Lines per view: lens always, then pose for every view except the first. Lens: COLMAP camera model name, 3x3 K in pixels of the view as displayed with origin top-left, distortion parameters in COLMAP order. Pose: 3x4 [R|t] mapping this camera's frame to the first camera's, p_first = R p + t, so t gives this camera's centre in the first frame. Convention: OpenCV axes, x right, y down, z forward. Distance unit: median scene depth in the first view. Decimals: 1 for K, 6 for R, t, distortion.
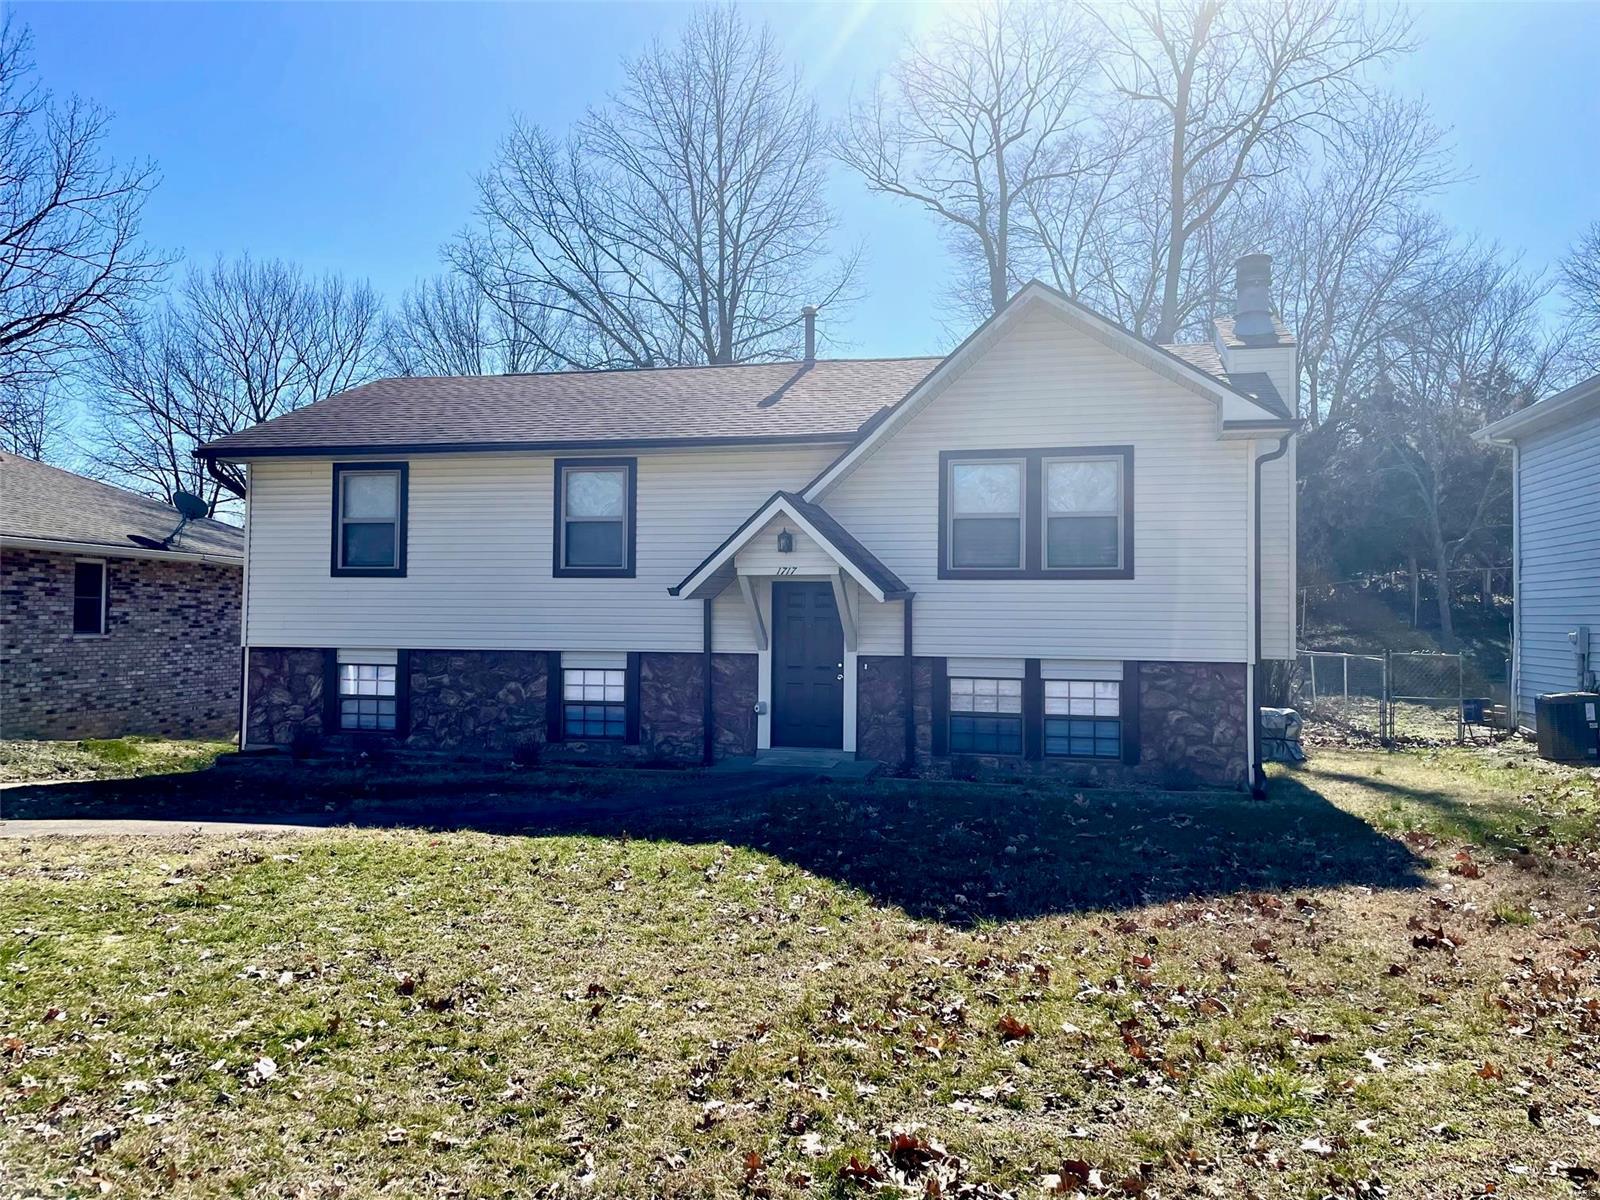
lens RADIAL K [[1206.6, 0, 814.1], [0, 1206.6, 584.2], [0, 0, 1]] dist [0.098267, -0.122598]
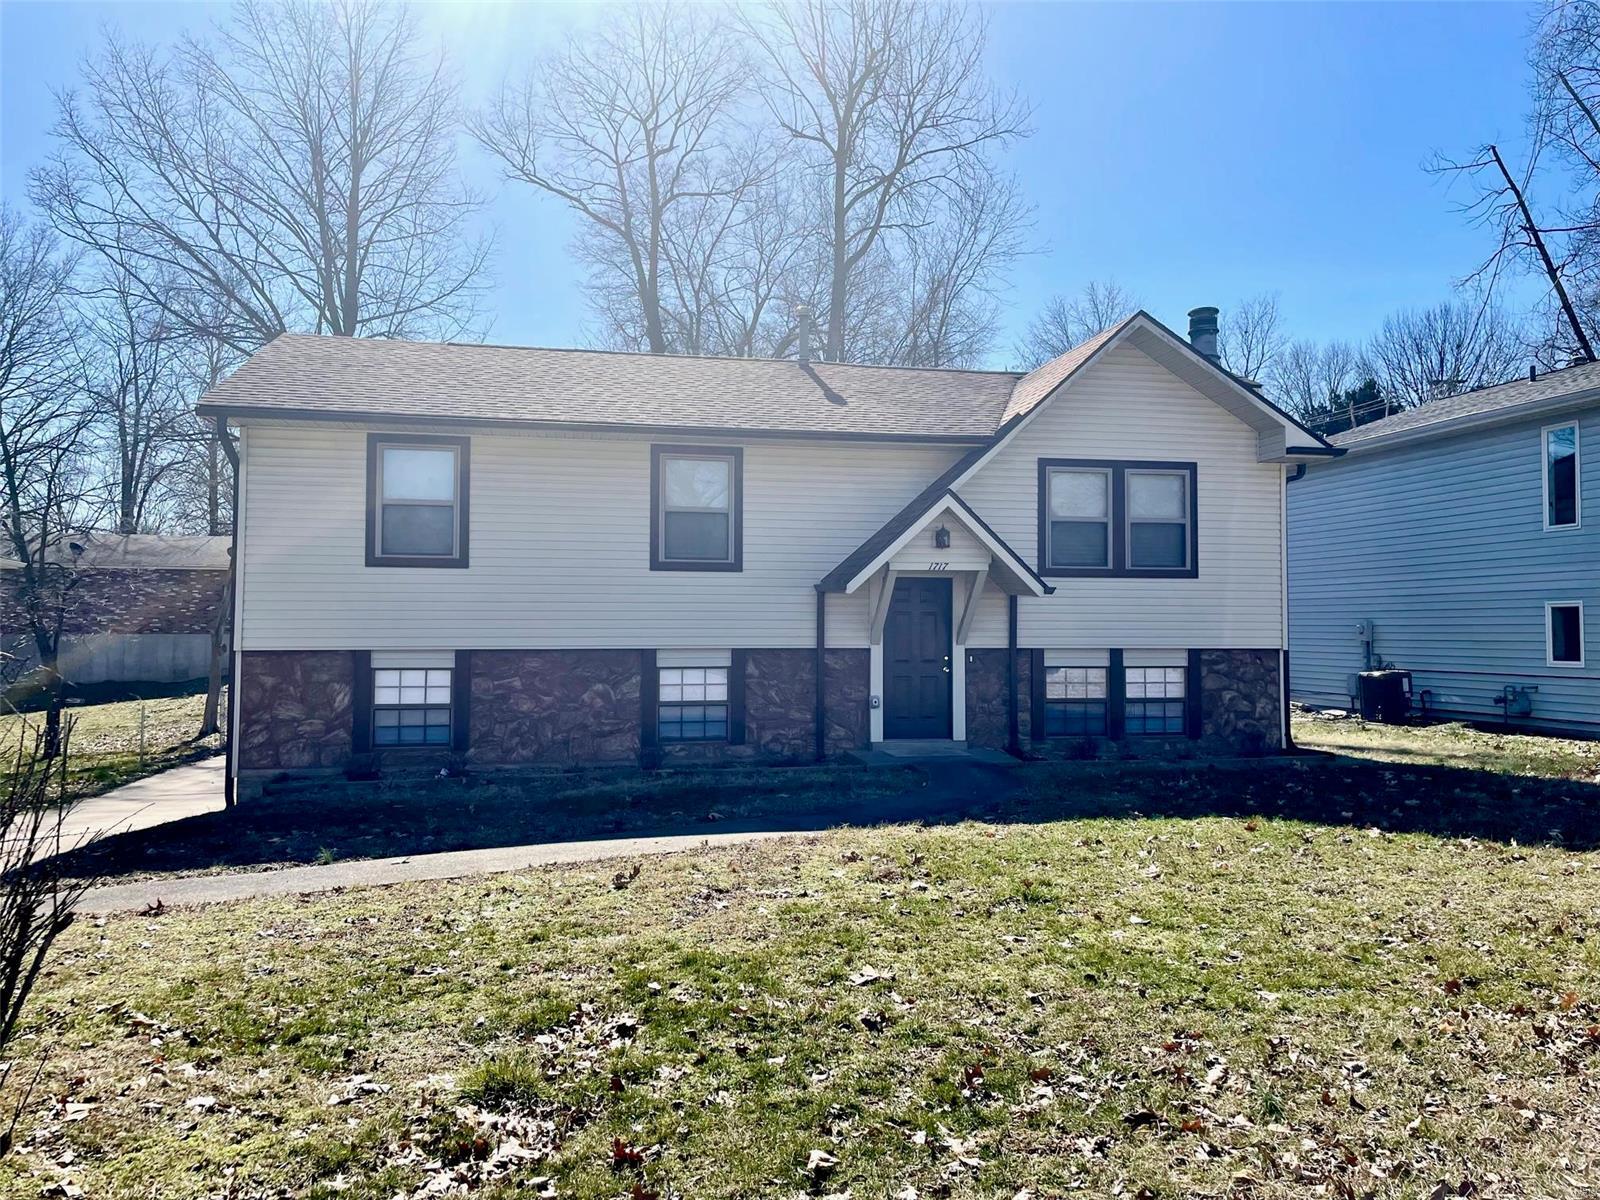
lens RADIAL K [[1206.6, 0, 814.1], [0, 1206.6, 584.2], [0, 0, 1]] dist [0.098267, -0.122598]
pose [[0.900580, 0.009504, 0.434587, -0.524090], [-0.005912, 0.999936, -0.009618, 0.013608], [-0.434651, 0.006092, 0.900578, 0.106704]]
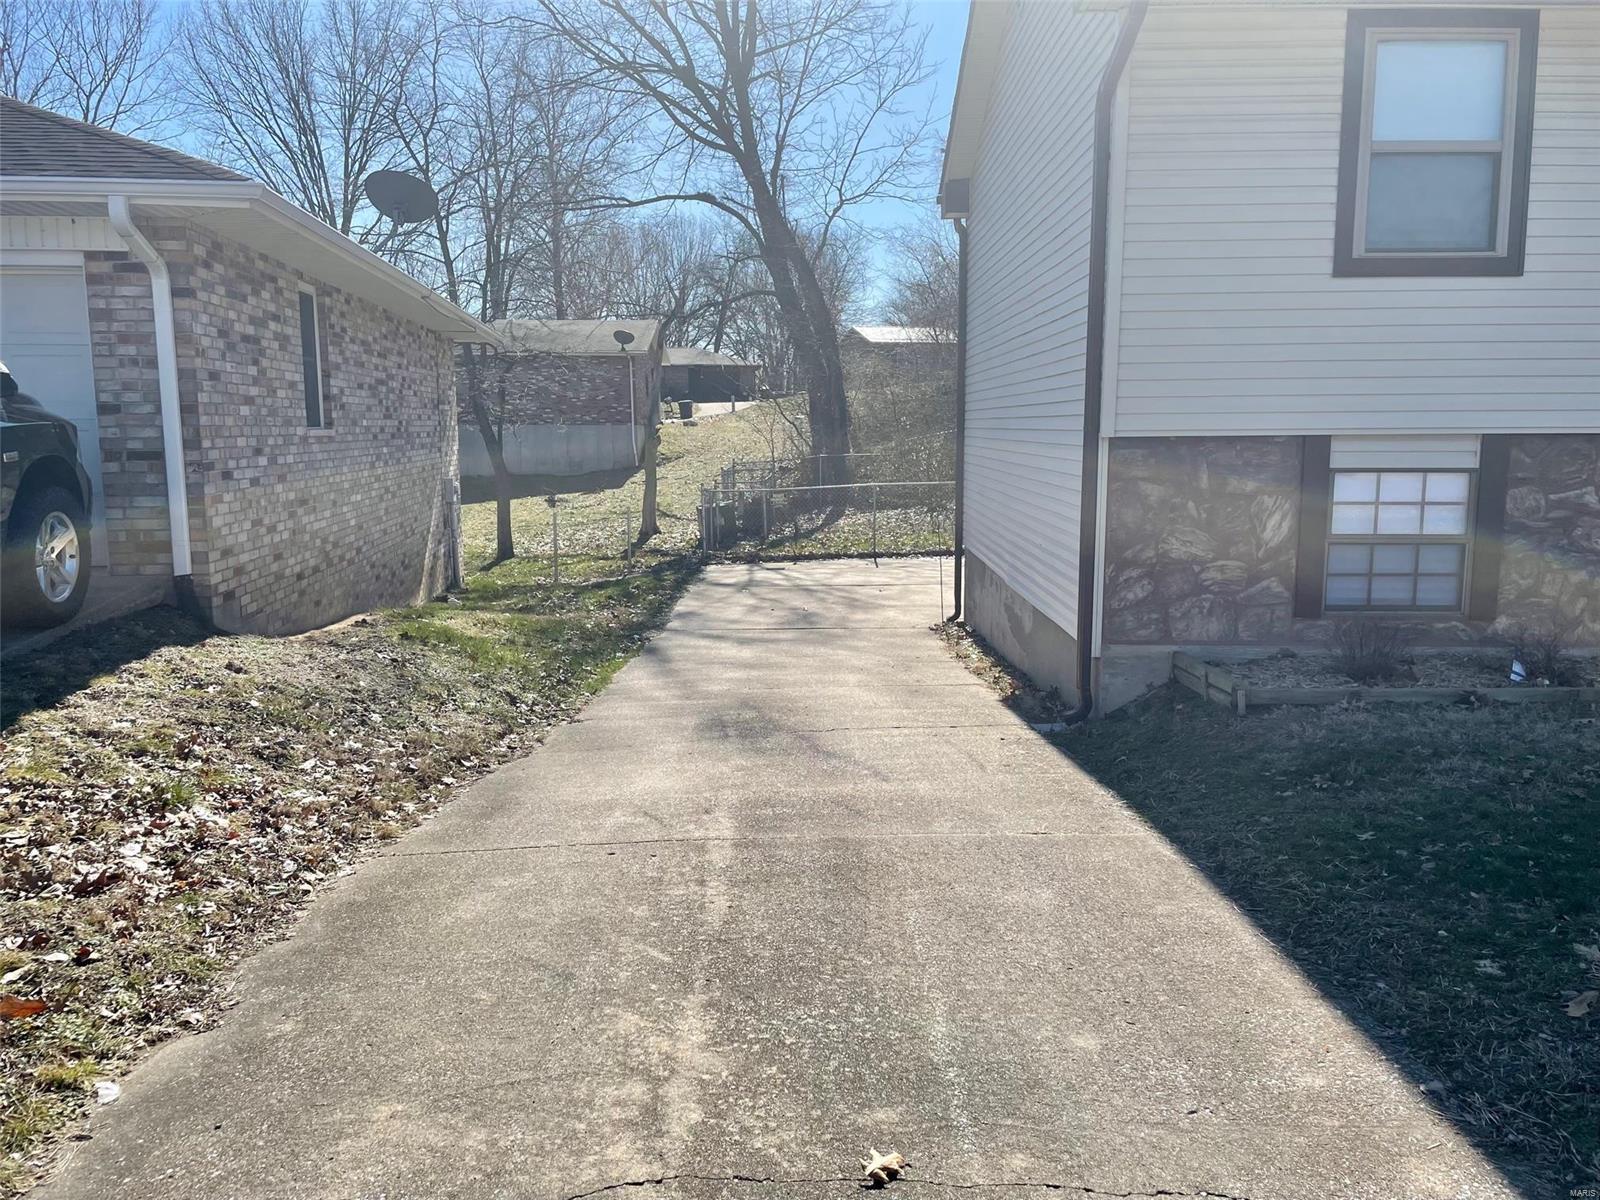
lens RADIAL K [[1206.6, 0, 814.1], [0, 1206.6, 584.2], [0, 0, 1]] dist [0.098267, -0.122598]
pose [[0.973725, -0.041660, 0.223883, -0.746844], [0.005429, 0.987091, 0.160066, 0.035290], [-0.227661, -0.154644, 0.961382, 0.639760]]
